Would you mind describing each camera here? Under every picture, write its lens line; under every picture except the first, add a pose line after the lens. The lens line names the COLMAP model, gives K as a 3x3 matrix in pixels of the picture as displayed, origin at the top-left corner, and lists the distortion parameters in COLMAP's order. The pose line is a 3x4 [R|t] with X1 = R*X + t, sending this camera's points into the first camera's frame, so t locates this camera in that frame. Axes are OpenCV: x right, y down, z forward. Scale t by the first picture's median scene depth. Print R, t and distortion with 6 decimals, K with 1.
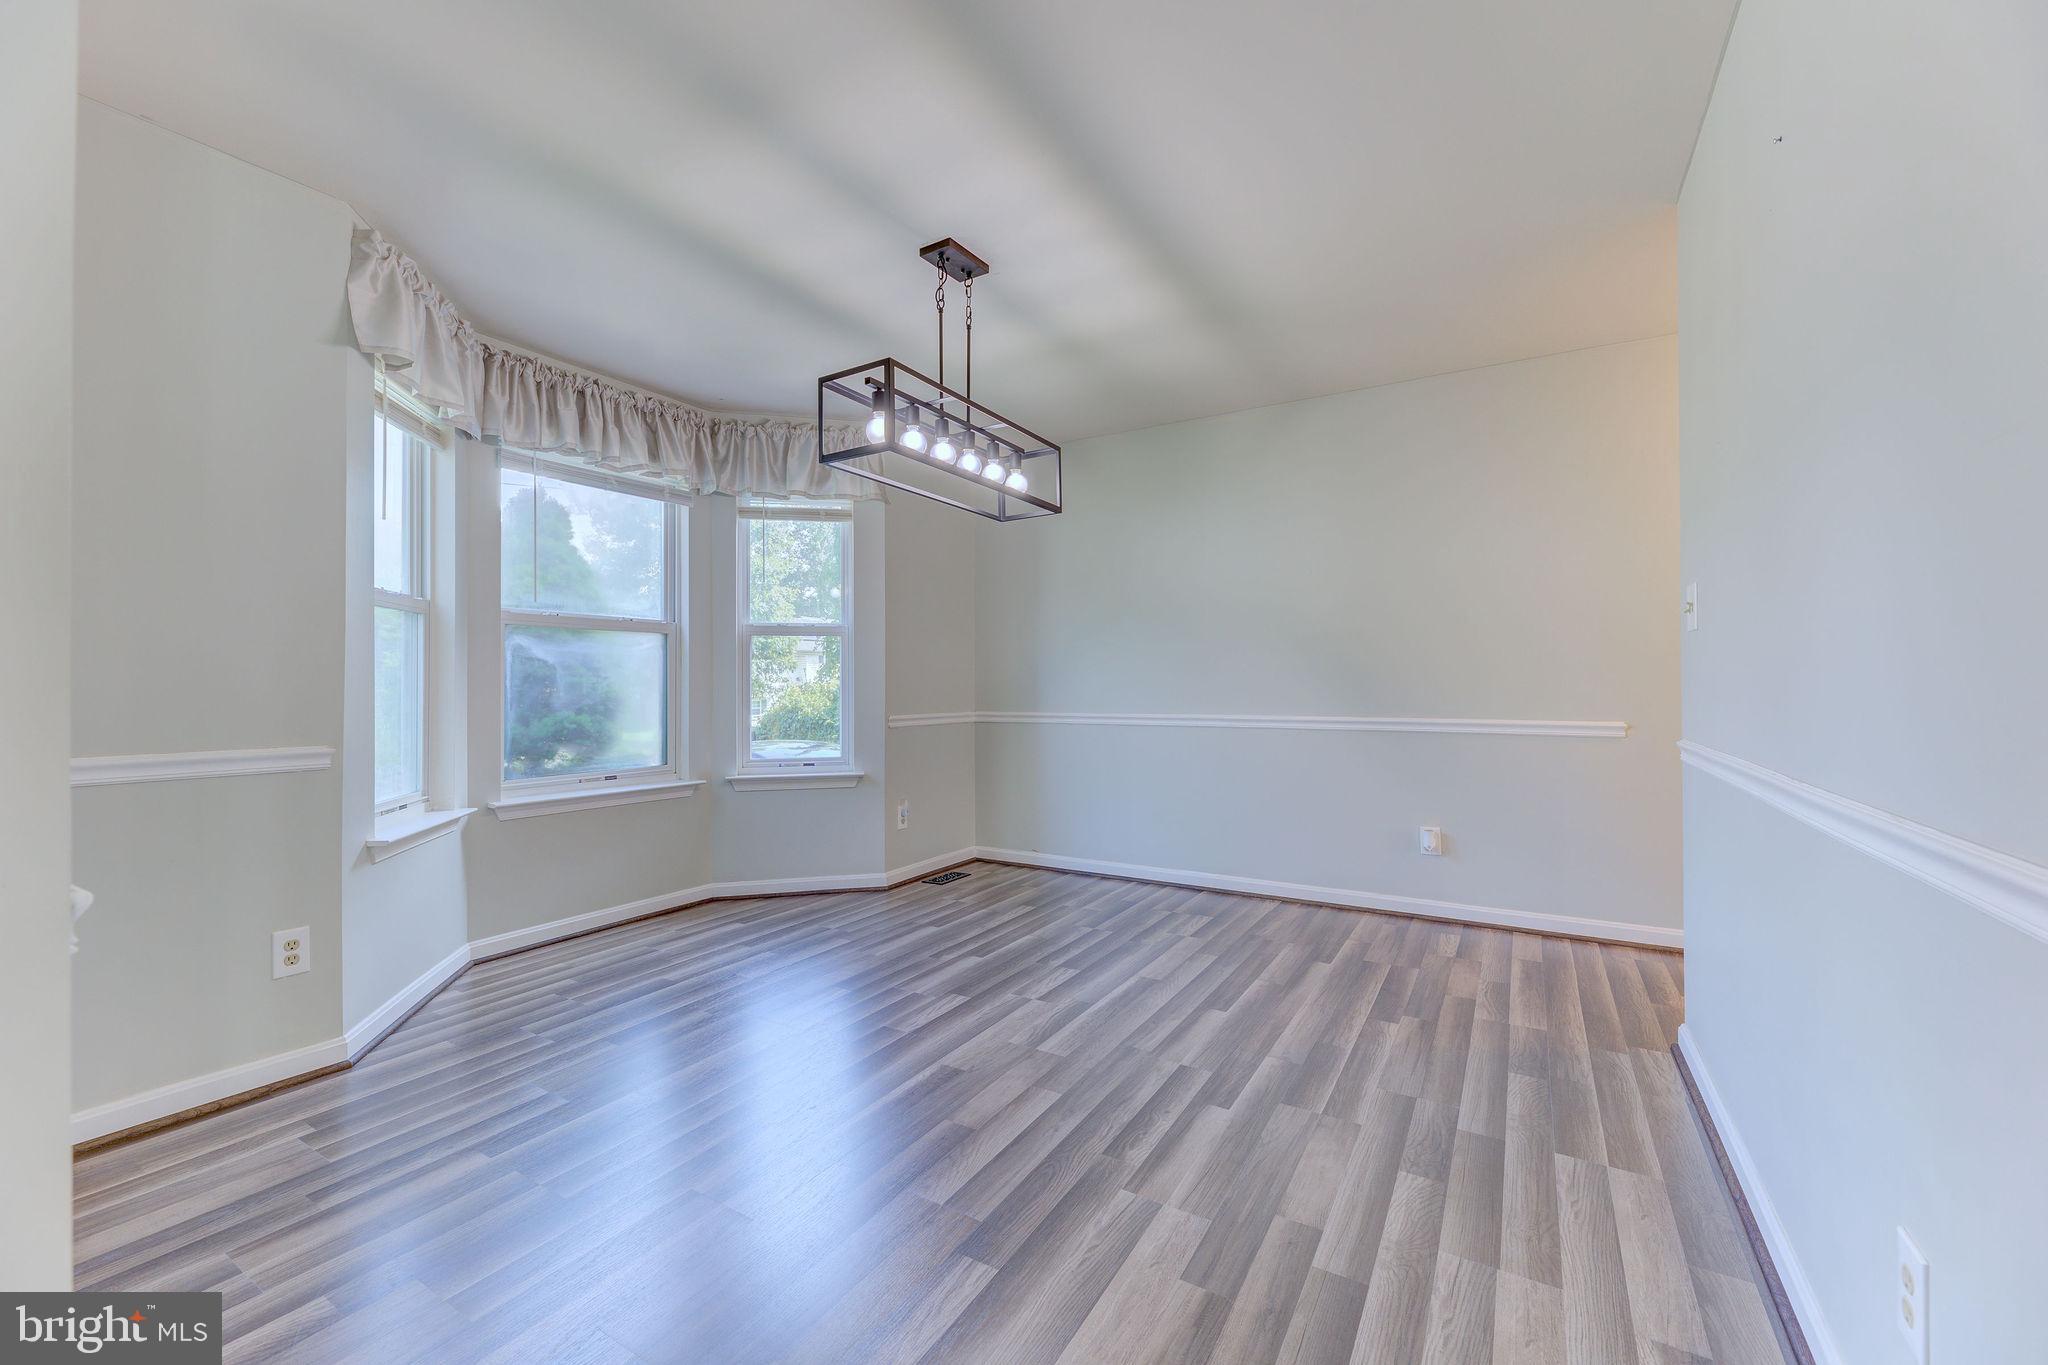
lens RADIAL K [[818.2, 0, 1015.4], [0, 818.2, 684.0], [0, 0, 1]] dist [0.002139, -0.002697]
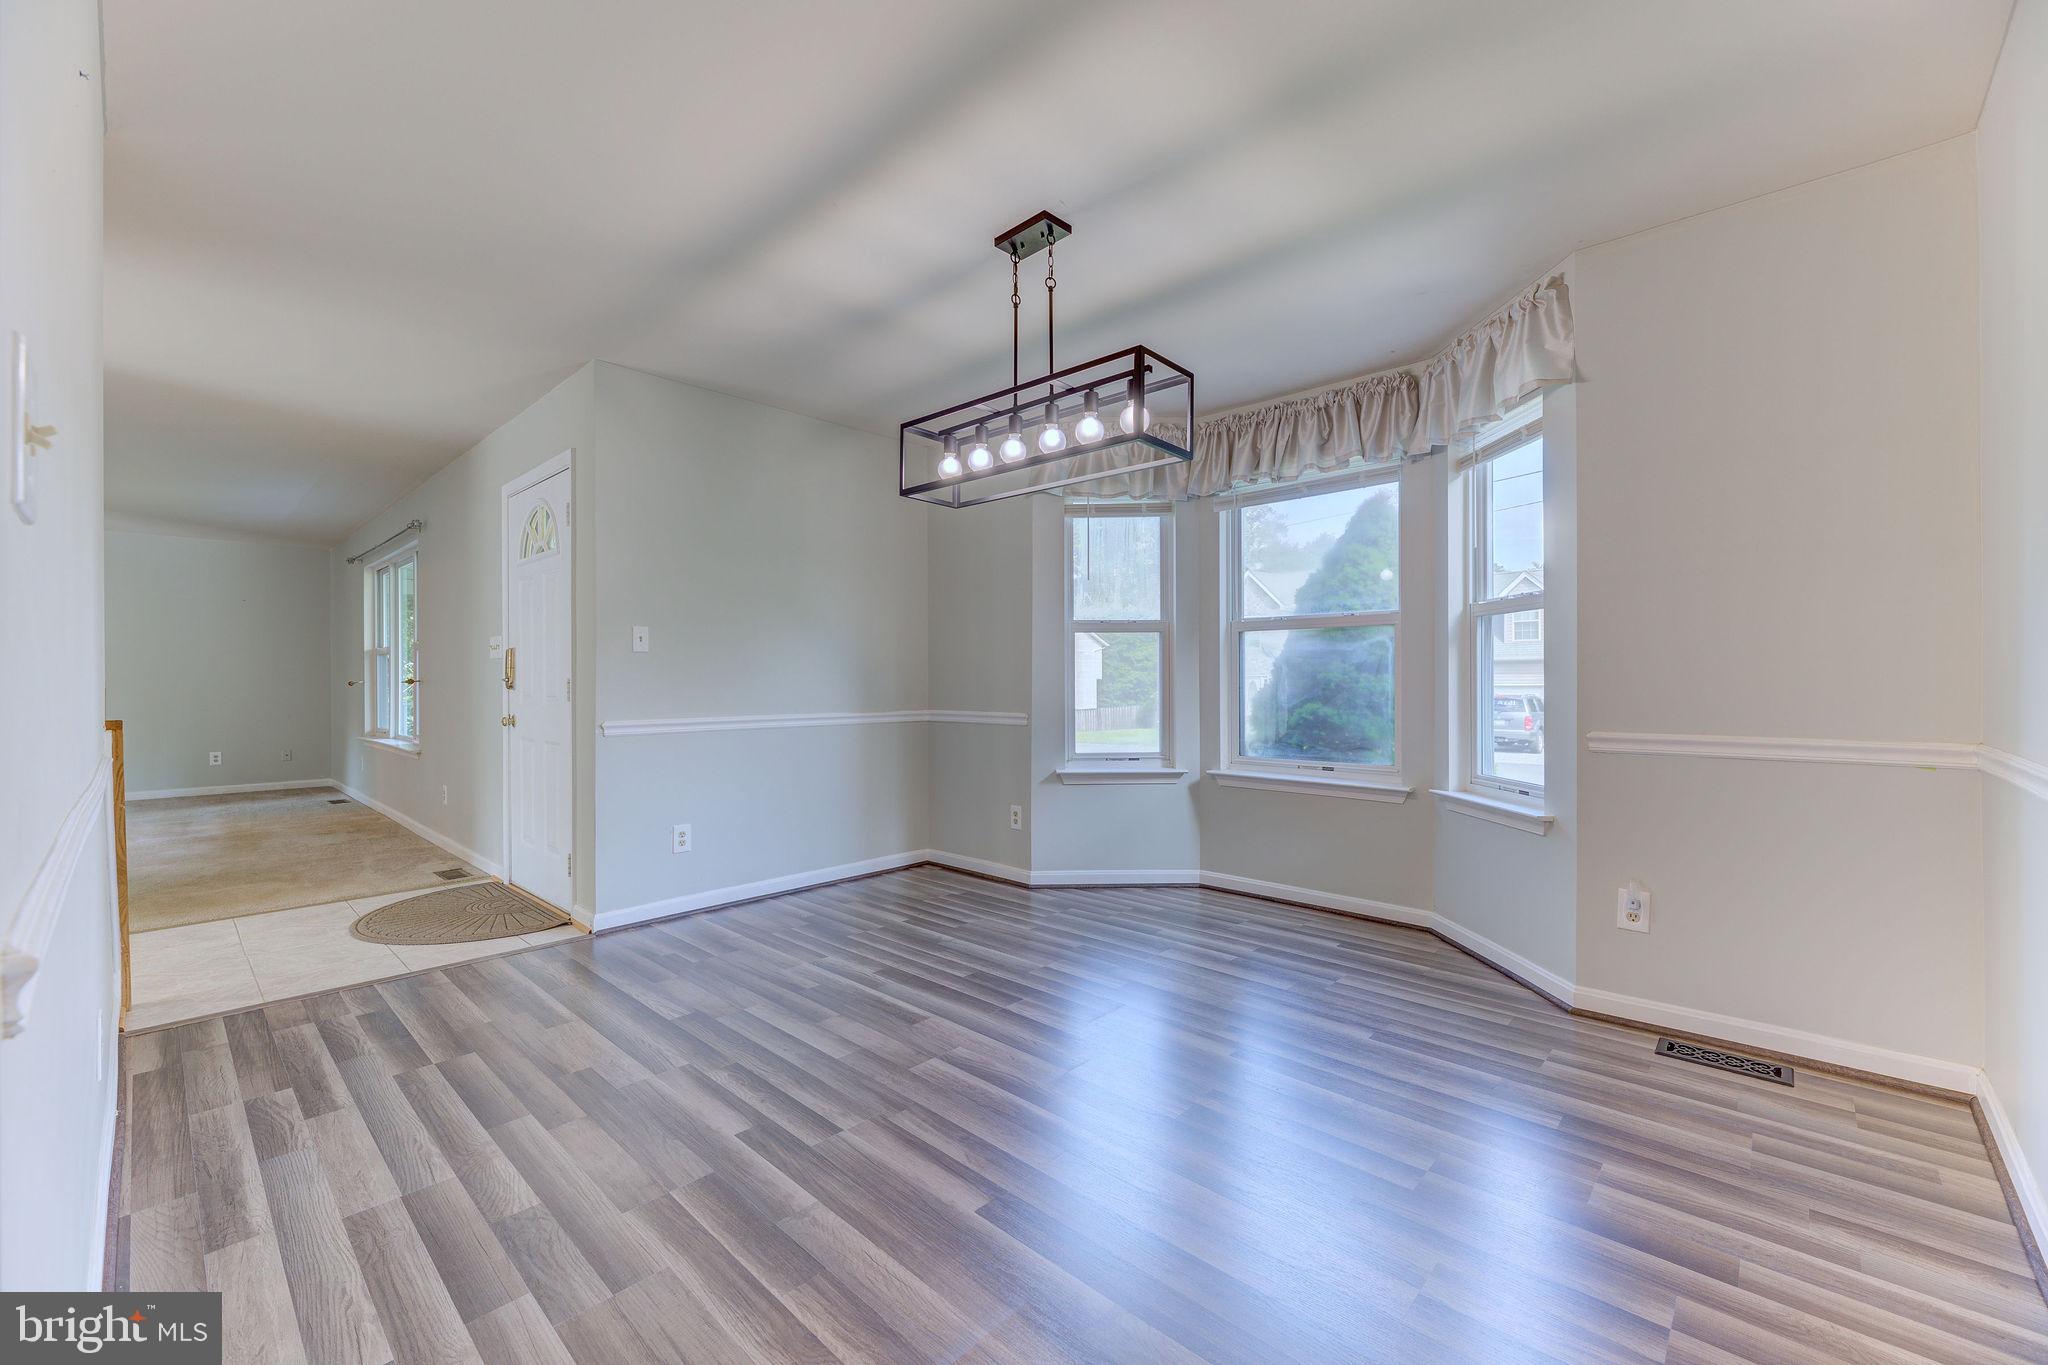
lens RADIAL K [[818.2, 0, 1015.4], [0, 818.2, 684.0], [0, 0, 1]] dist [0.002139, -0.002697]
pose [[-0.195960, 0.008312, -0.980577, 1.002594], [0.005248, 0.999959, 0.007427, -0.005191], [0.980598, -0.003691, -0.195995, 1.348294]]
